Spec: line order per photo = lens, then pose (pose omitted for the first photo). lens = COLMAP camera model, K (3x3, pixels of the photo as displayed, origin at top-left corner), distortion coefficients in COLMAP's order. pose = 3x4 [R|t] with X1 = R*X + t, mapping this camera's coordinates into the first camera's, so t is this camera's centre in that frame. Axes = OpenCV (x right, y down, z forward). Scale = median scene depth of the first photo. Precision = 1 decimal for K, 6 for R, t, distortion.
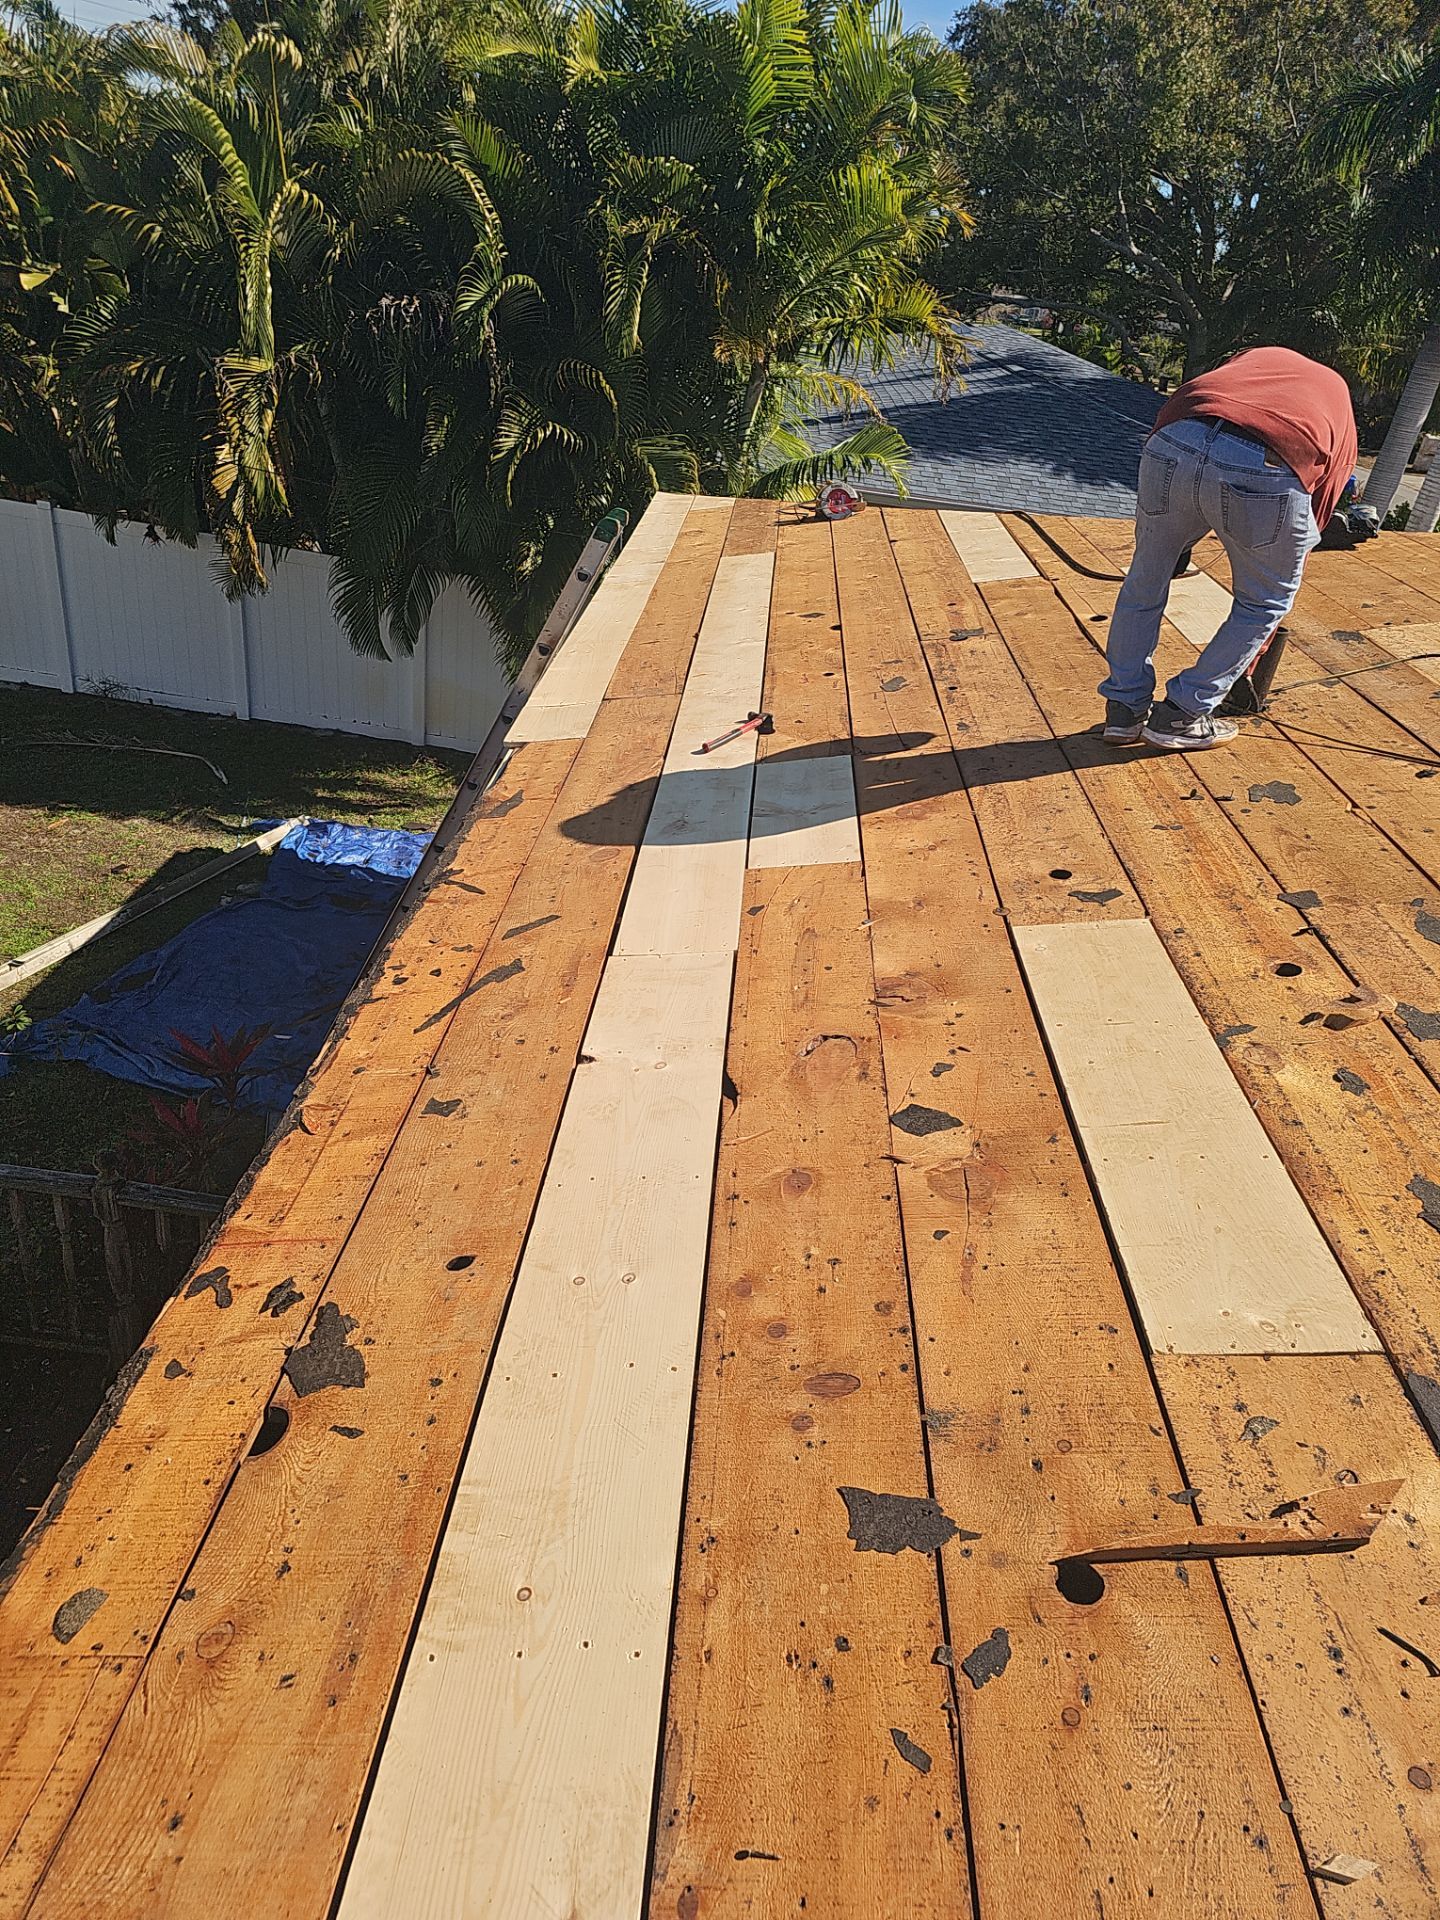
lens RADIAL K [[1302.3, 0, 705.5], [0, 1302.3, 961.0], [0, 0, 1]] dist [0.055542, -0.038201]
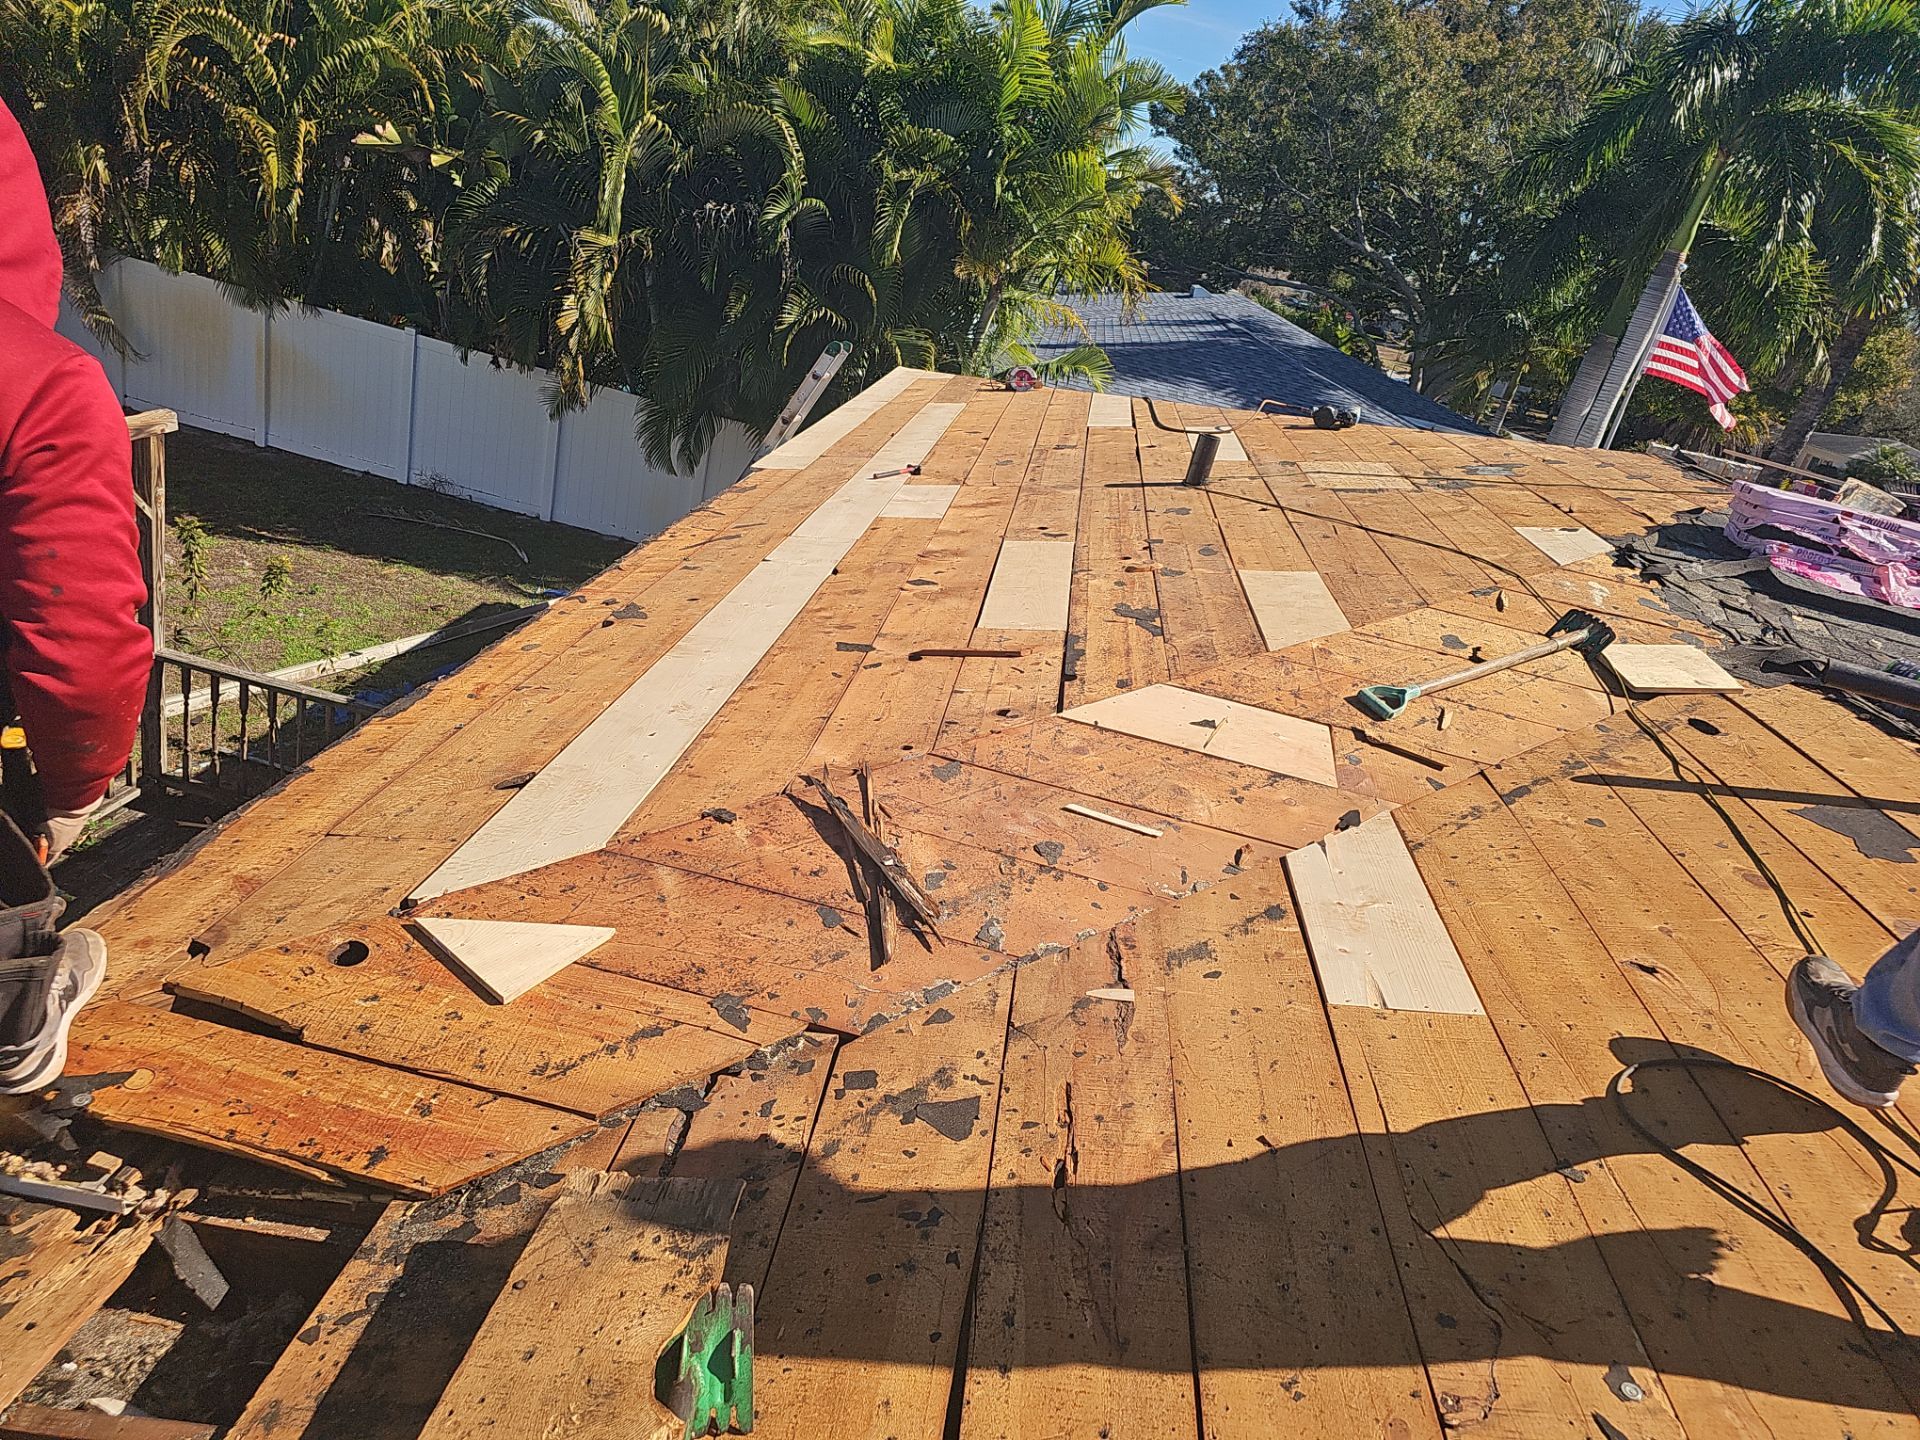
lens RADIAL K [[1302.3, 0, 980.1], [0, 1302.3, 716.0], [0, 0, 1]] dist [0.055542, -0.038201]
pose [[0.994094, 0.107203, 0.016862, 0.056189], [-0.104296, 0.986721, -0.124512, 0.132194], [-0.029987, 0.122018, 0.992075, -0.236977]]
